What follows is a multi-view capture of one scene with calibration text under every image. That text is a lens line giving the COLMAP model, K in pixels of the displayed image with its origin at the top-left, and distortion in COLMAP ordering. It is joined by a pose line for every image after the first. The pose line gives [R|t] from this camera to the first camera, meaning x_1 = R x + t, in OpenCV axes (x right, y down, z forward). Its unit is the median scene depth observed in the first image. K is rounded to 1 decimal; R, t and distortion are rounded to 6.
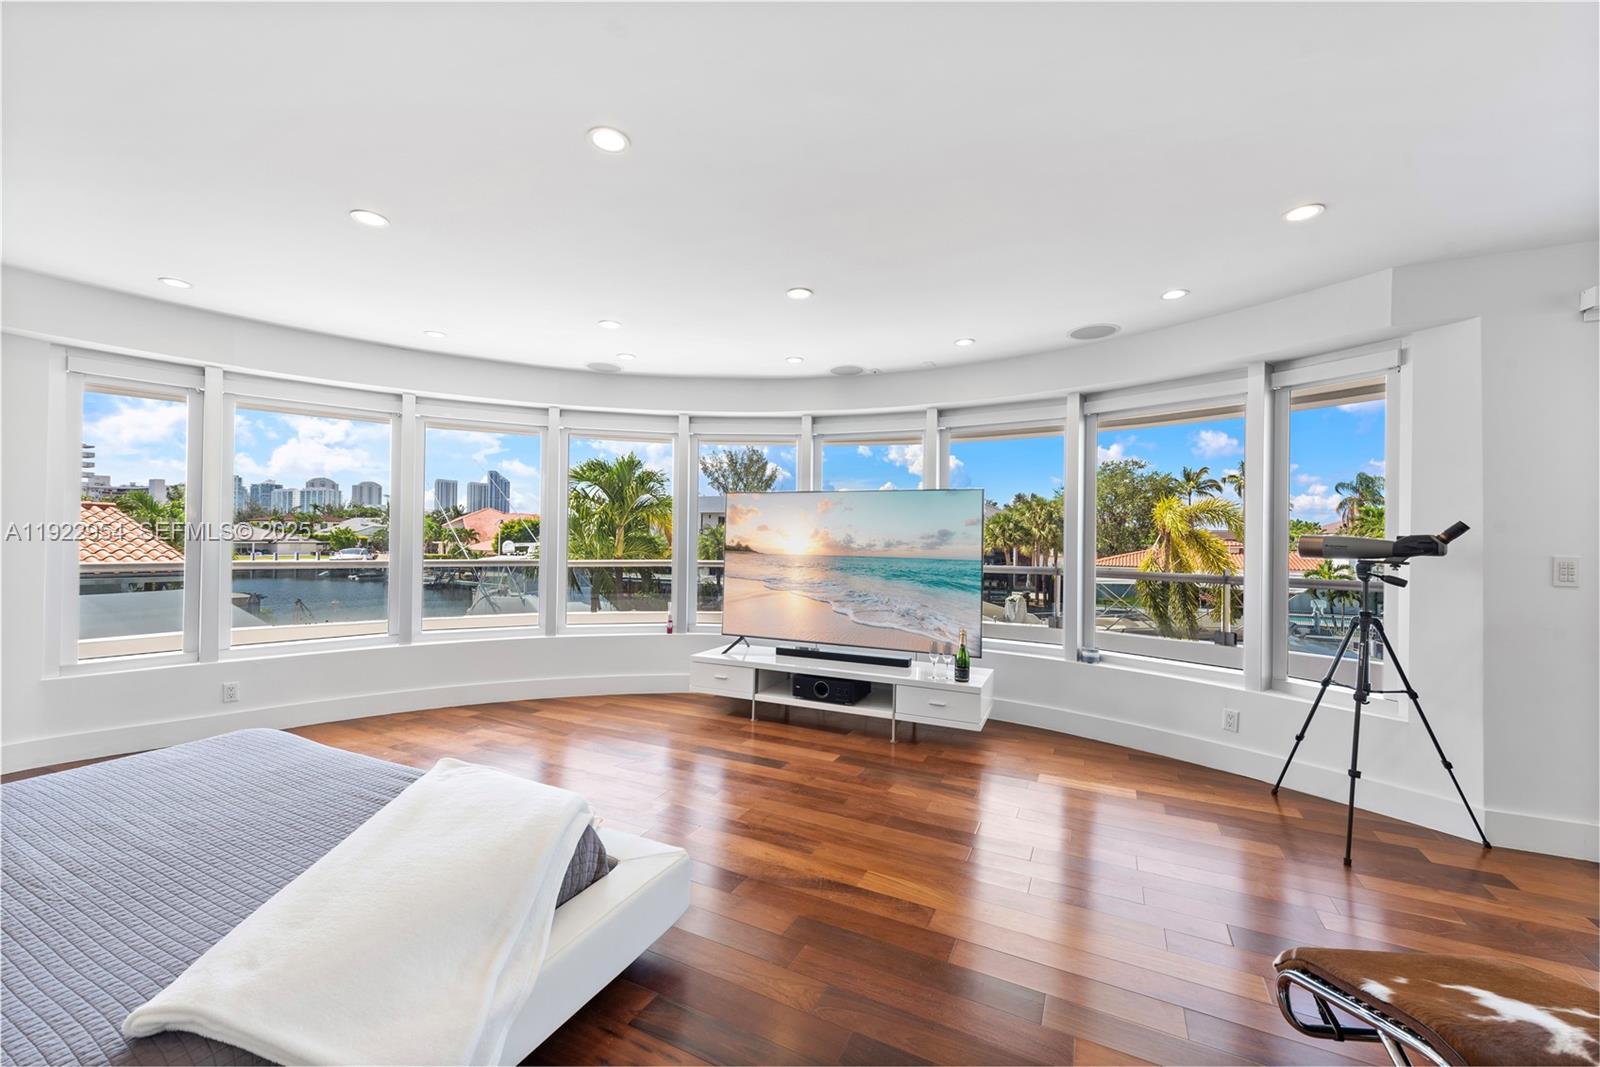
lens RADIAL K [[628.7, 0, 810.7], [0, 628.7, 538.4], [0, 0, 1]] dist [0.008150, -0.000176]
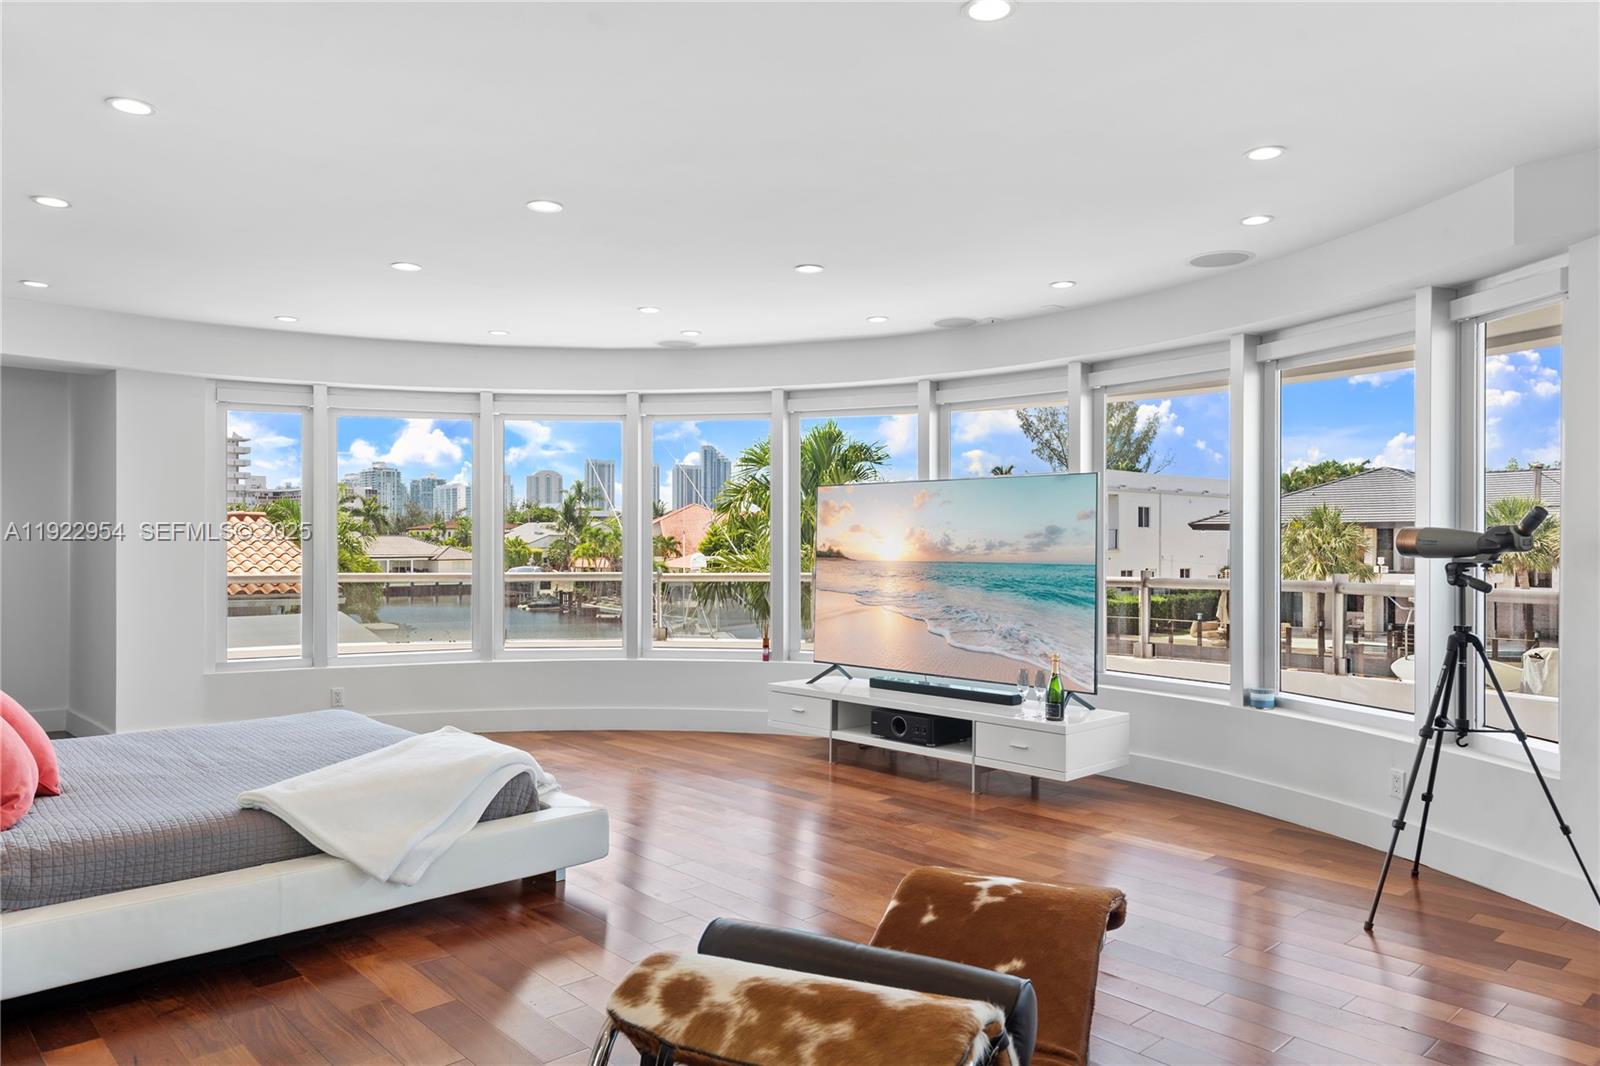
lens RADIAL K [[1063.9, 0, 810.6], [0, 1063.9, 546.7], [0, 0, 1]] dist [0.015030, -0.008907]
pose [[0.933525, -0.011985, -0.358312, 0.387657], [0.012300, 0.999923, -0.001401, 0.008277], [0.358301, -0.003099, 0.933601, -0.311114]]
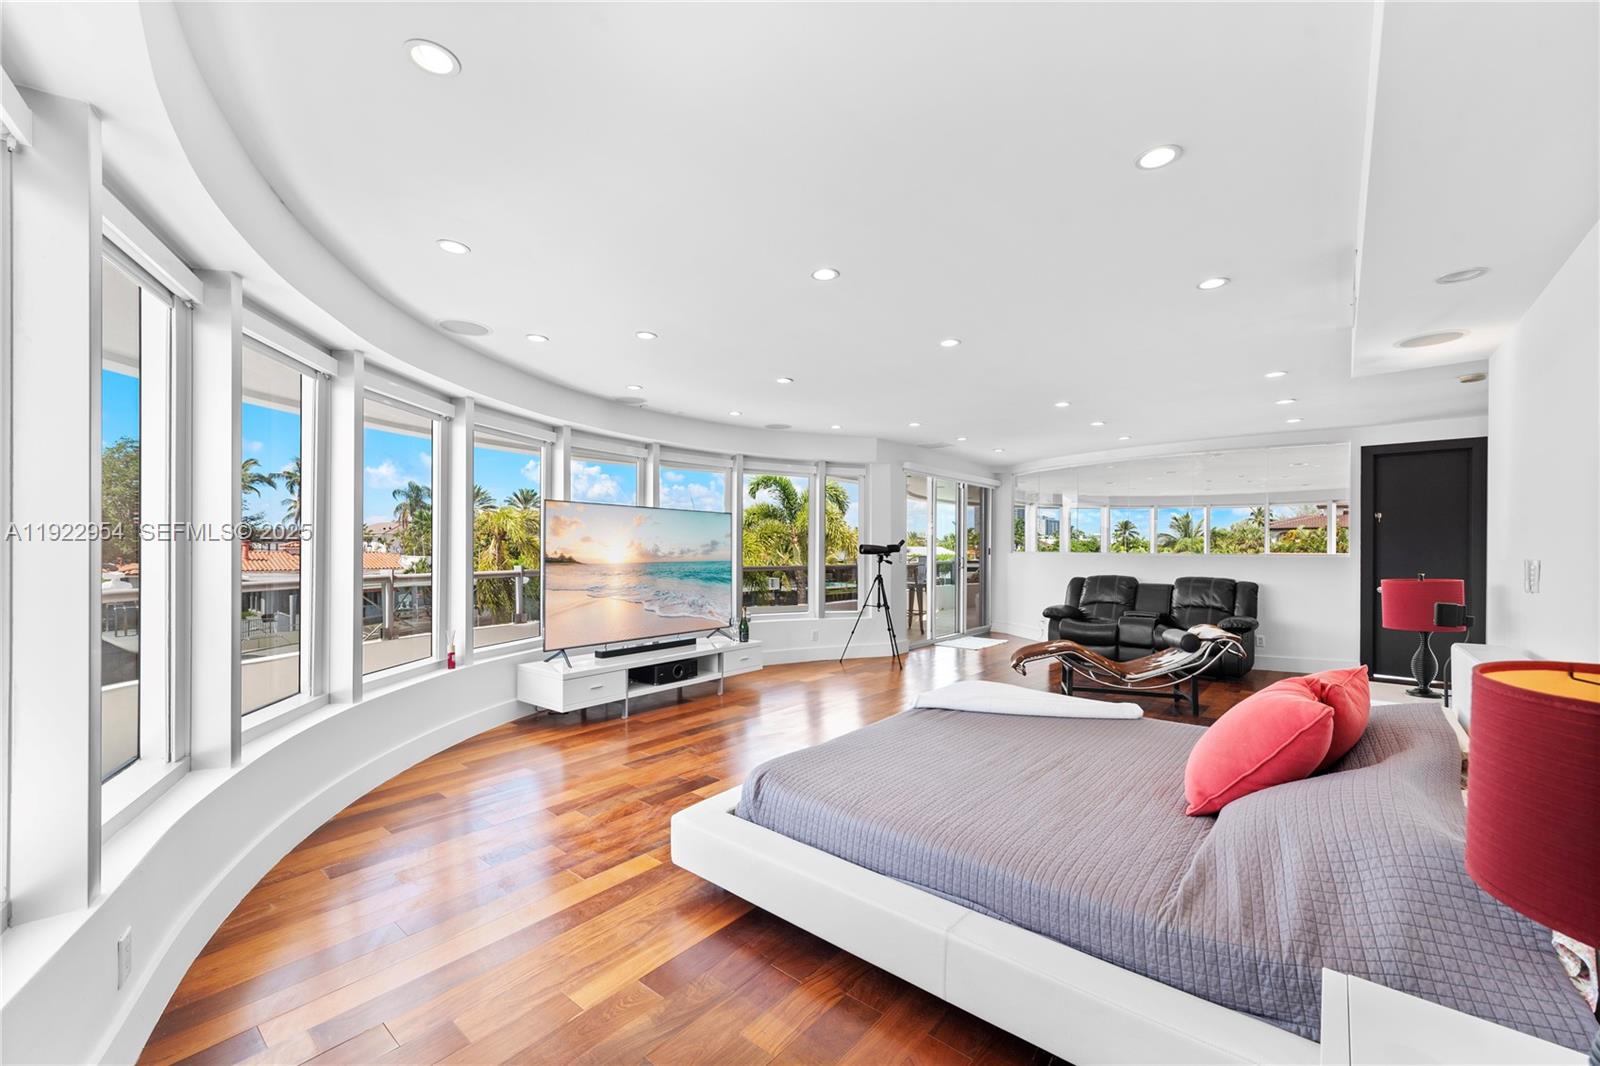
lens RADIAL K [[628.7, 0, 804.6], [0, 628.7, 545.5], [0, 0, 1]] dist [0.008150, -0.000176]
pose [[0.244784, -0.009741, 0.969529, -1.069272], [-0.002053, 0.999942, 0.010565, -0.018858], [-0.969575, -0.004576, 0.244750, 0.436823]]
